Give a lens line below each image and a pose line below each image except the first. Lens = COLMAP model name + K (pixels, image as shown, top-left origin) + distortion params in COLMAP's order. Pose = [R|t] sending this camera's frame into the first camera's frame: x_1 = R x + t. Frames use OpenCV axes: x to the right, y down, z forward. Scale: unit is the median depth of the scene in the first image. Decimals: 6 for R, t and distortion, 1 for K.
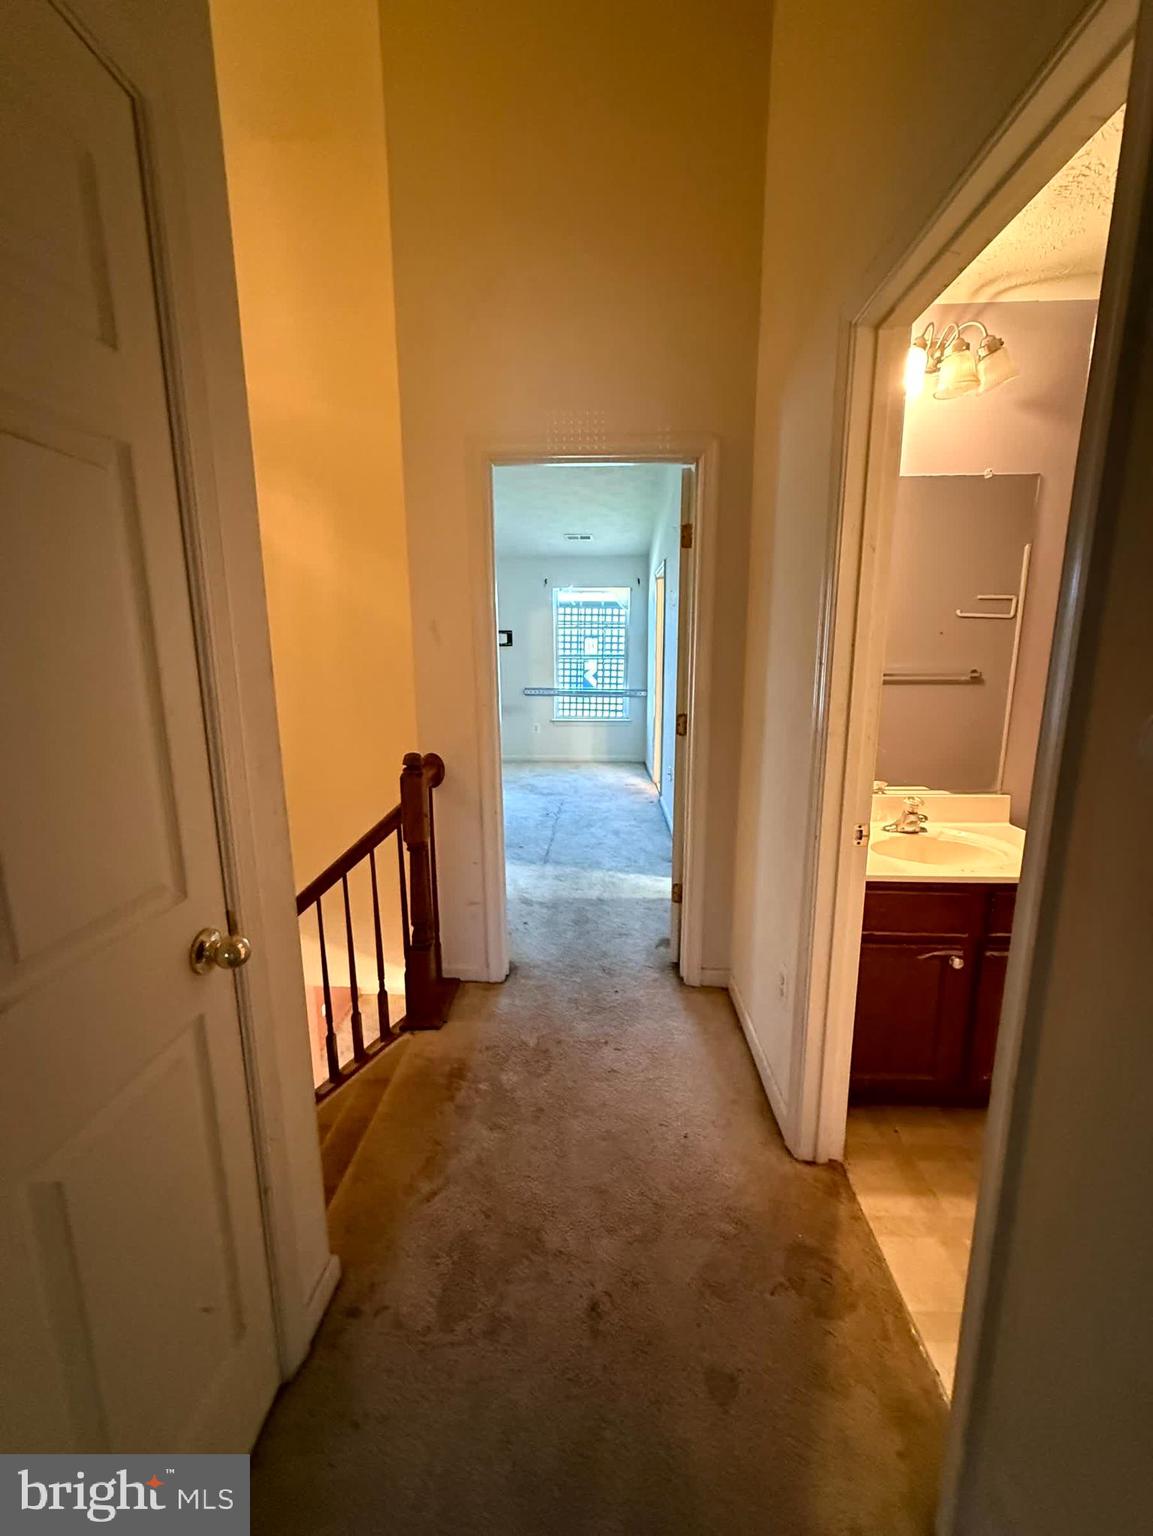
lens RADIAL K [[614.7, 0, 581.5], [0, 614.7, 770.8], [0, 0, 1]] dist [0.000355, 0.000083]
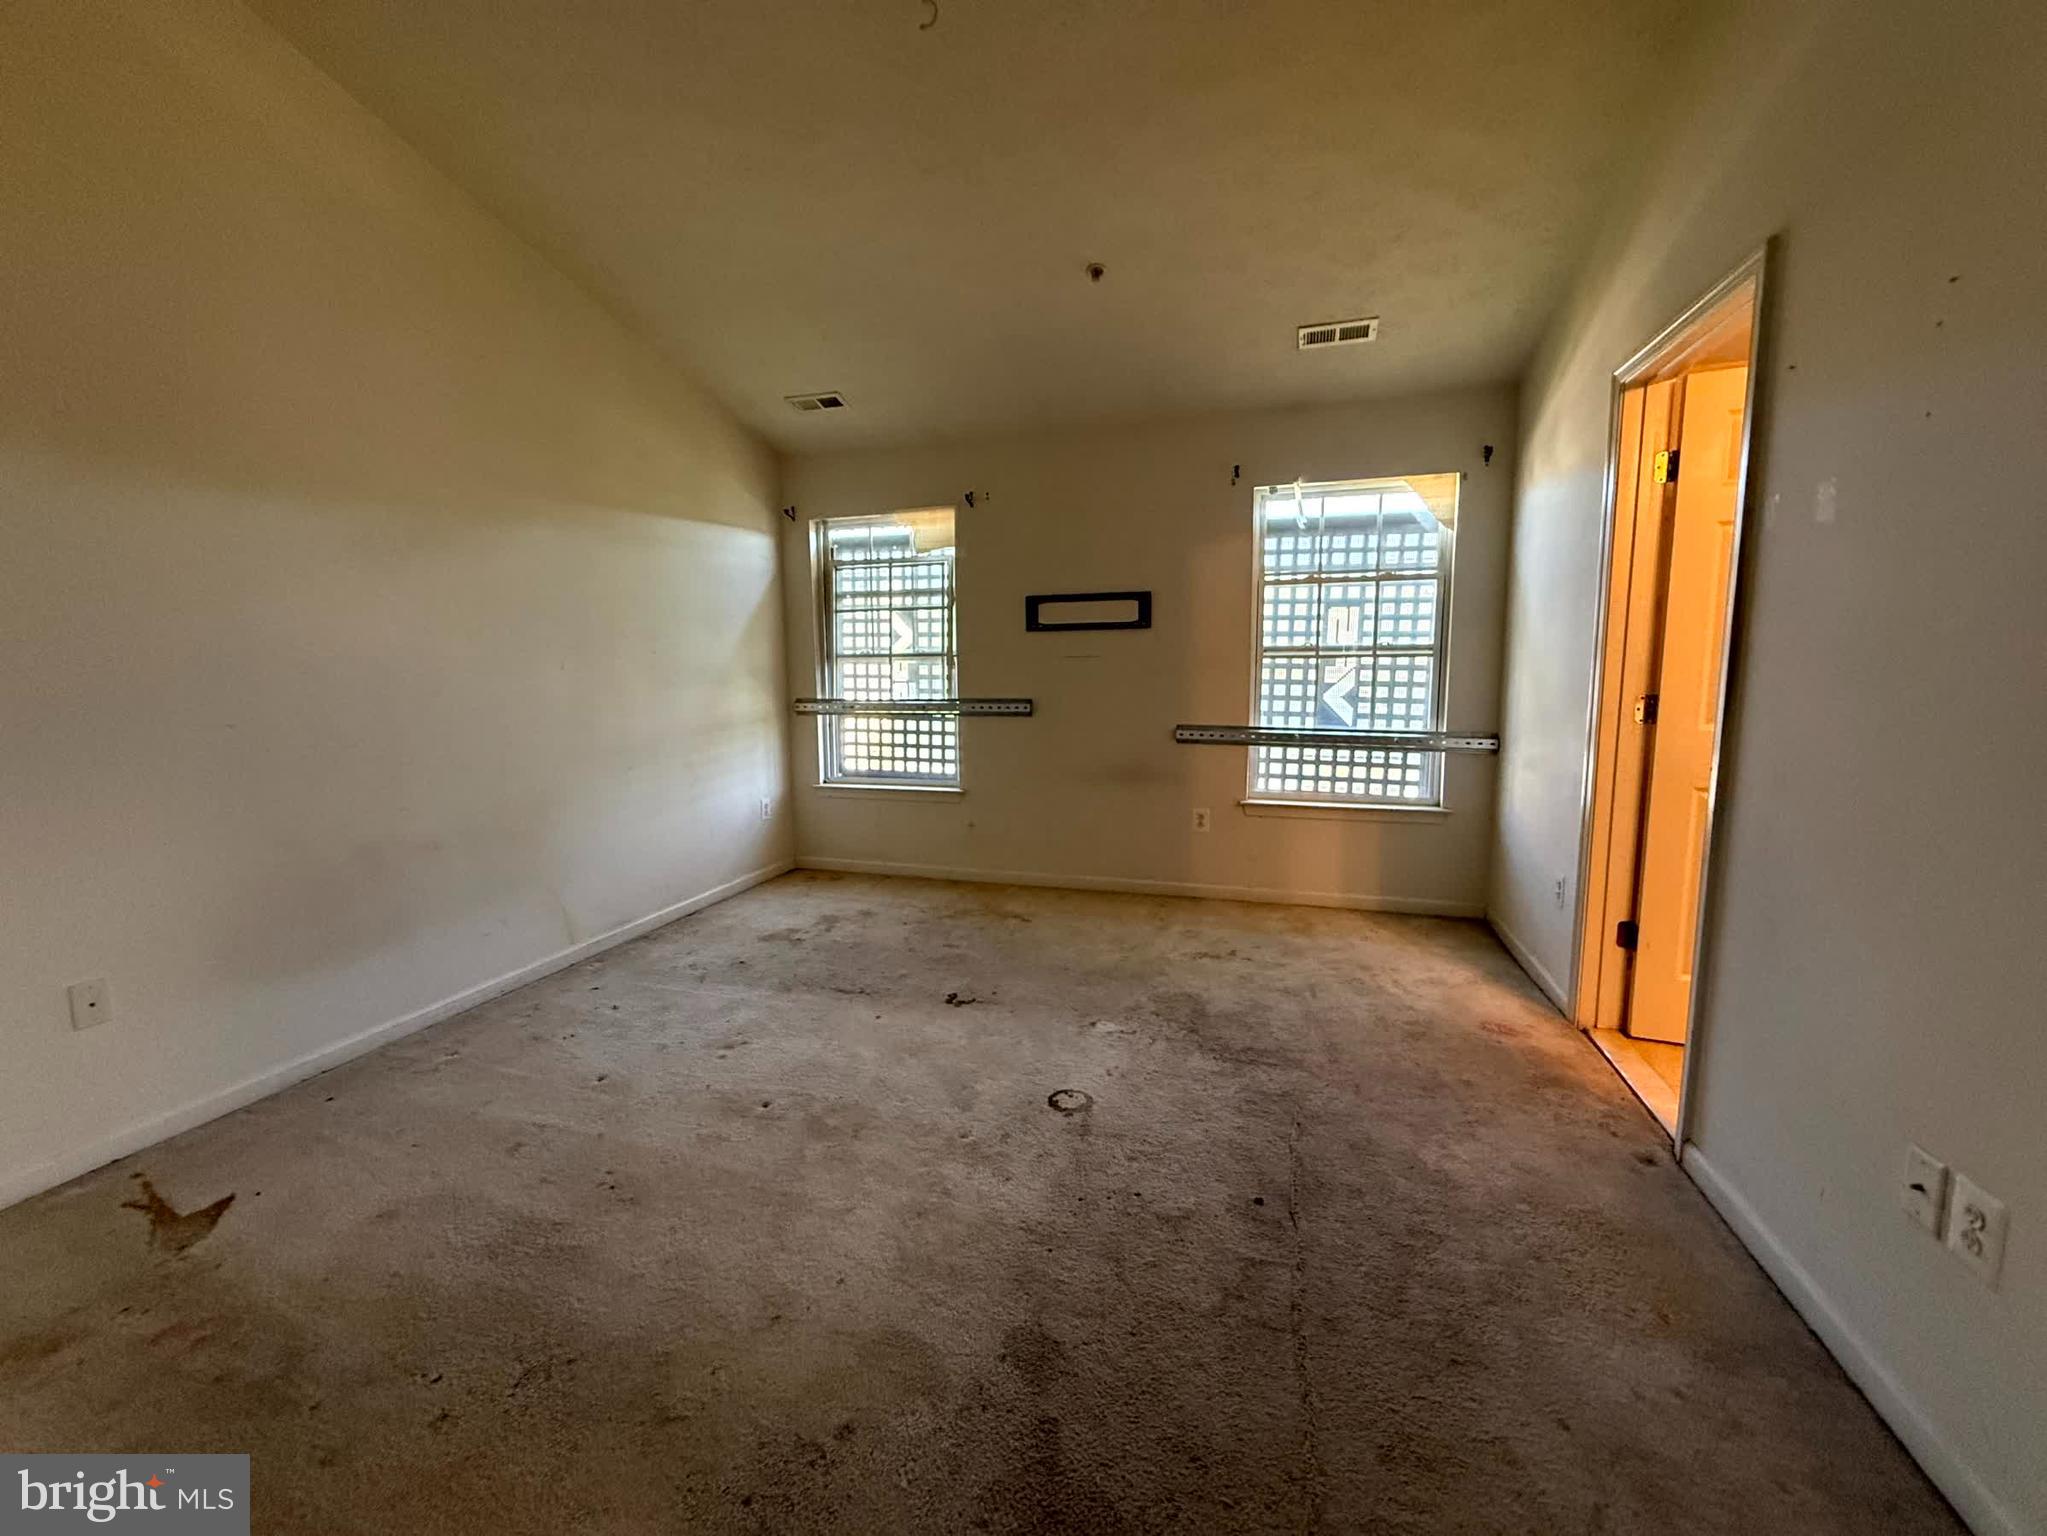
lens RADIAL K [[817.9, 0, 1028.7], [0, 817.9, 768.3], [0, 0, 1]] dist [-0.000542, 0.001055]
pose [[0.966395, 0.025268, -0.255818, -0.045286], [-0.041349, 0.997478, -0.057680, -0.067329], [0.253716, 0.066319, 0.965003, 0.423177]]
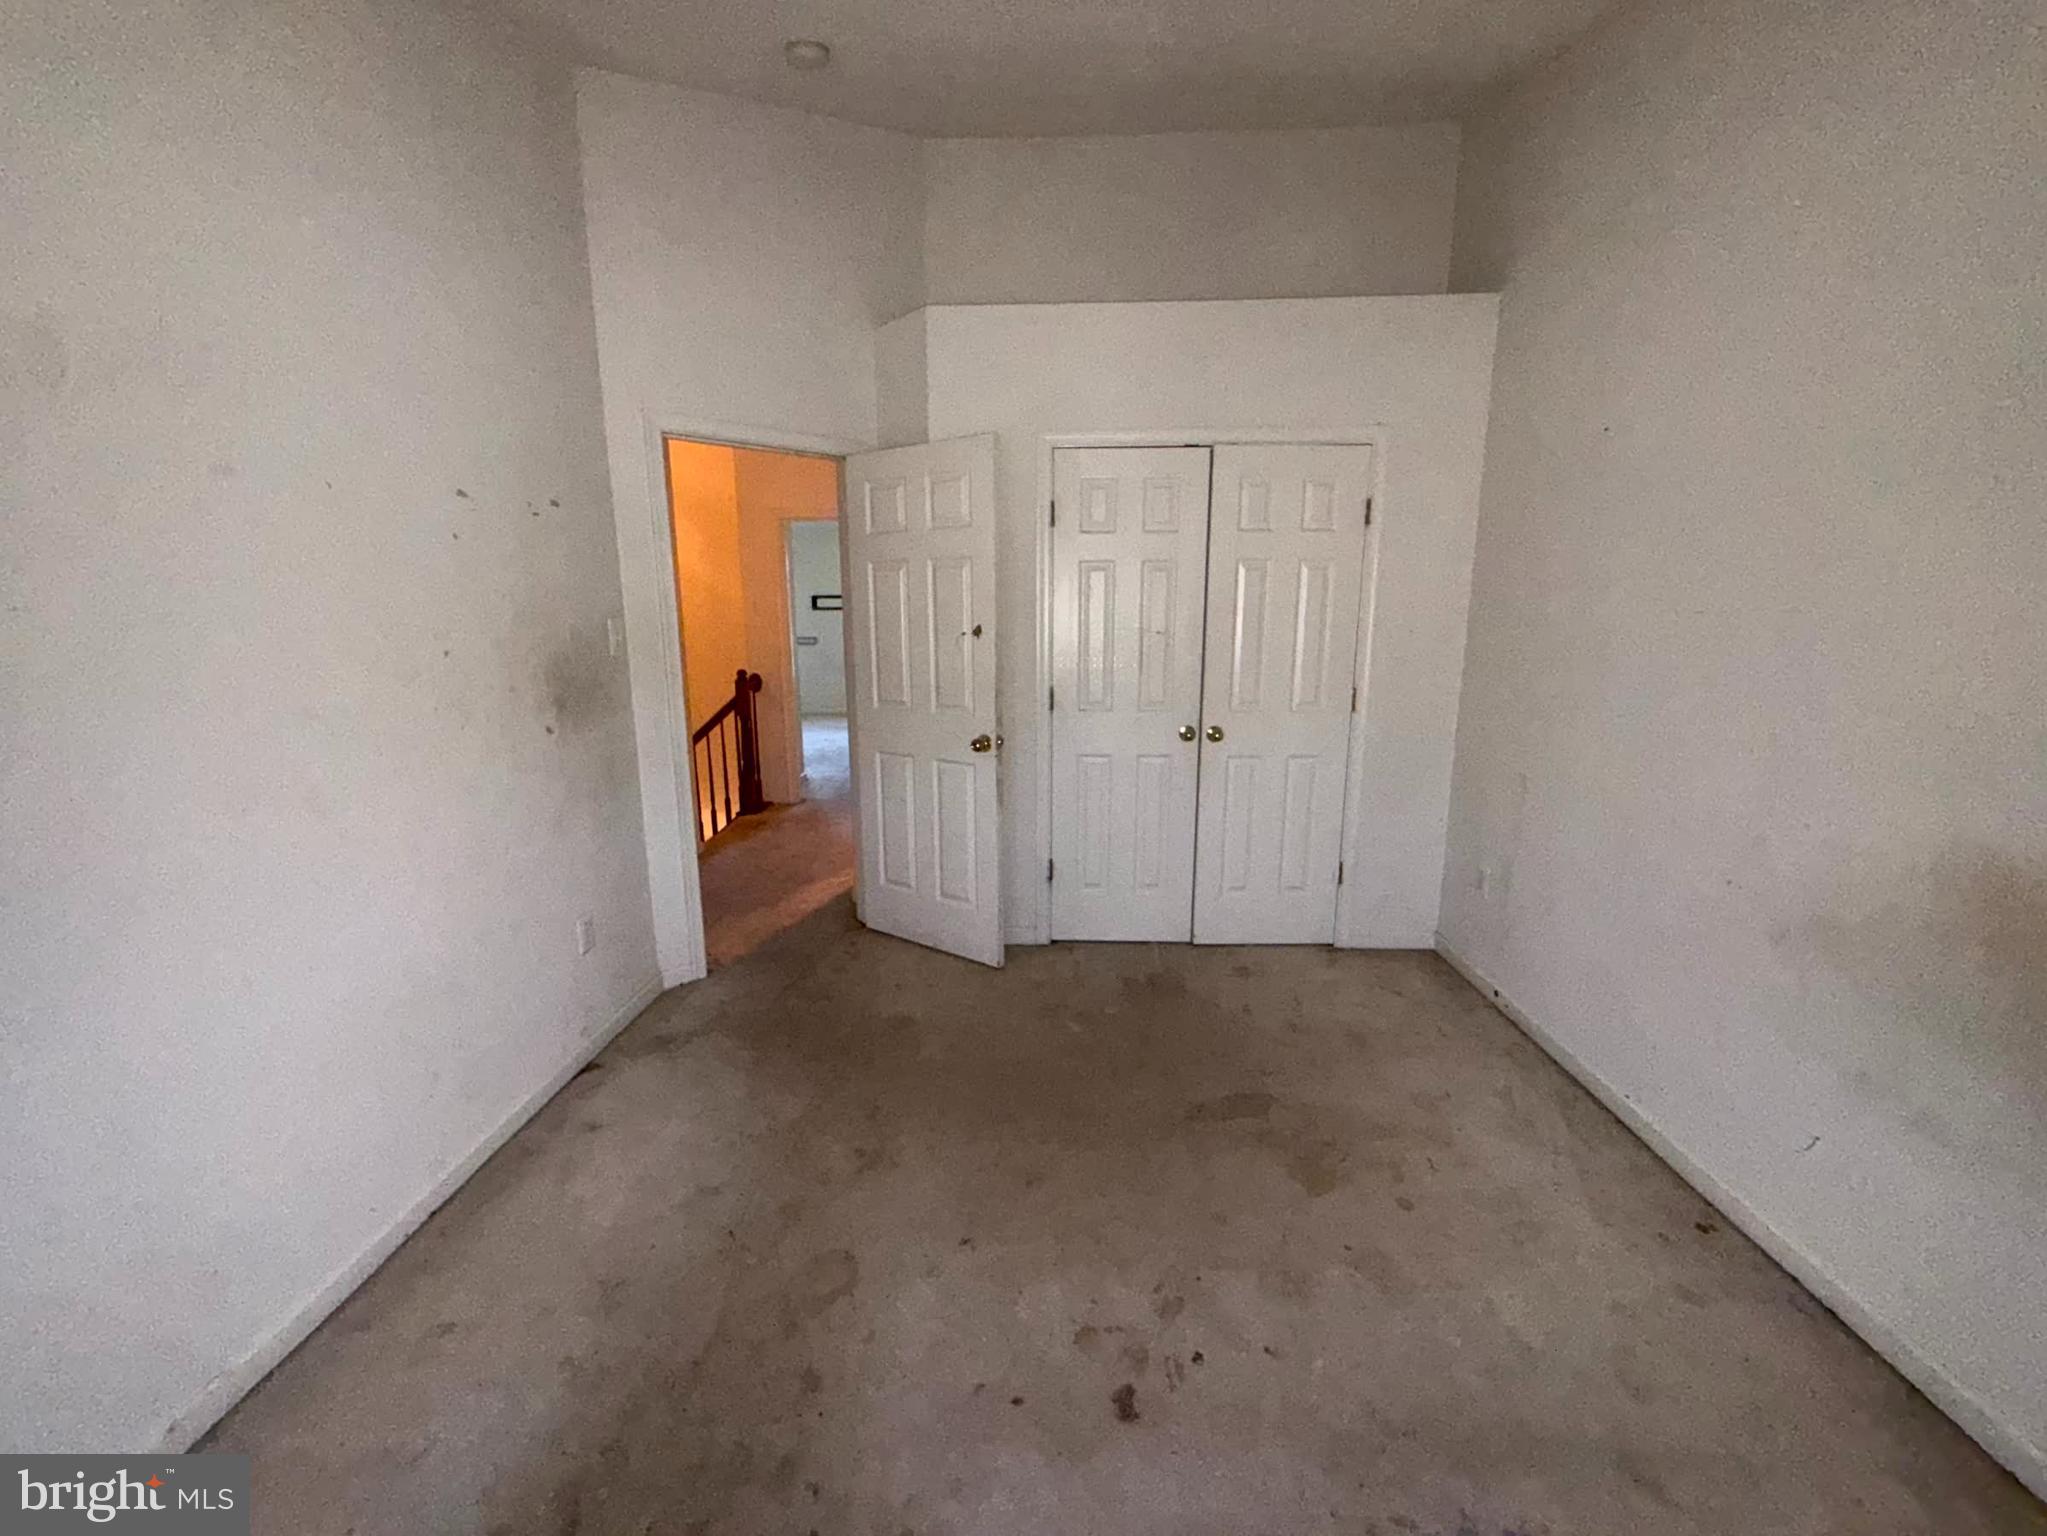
lens RADIAL K [[817.9, 0, 1025.3], [0, 817.9, 772.5], [0, 0, 1]] dist [-0.000542, 0.001055]
pose [[0.999541, -0.009570, 0.028739, 0.869946], [0.009539, 0.999954, 0.001198, 0.473091], [-0.028749, -0.000923, 0.999586, -2.580041]]
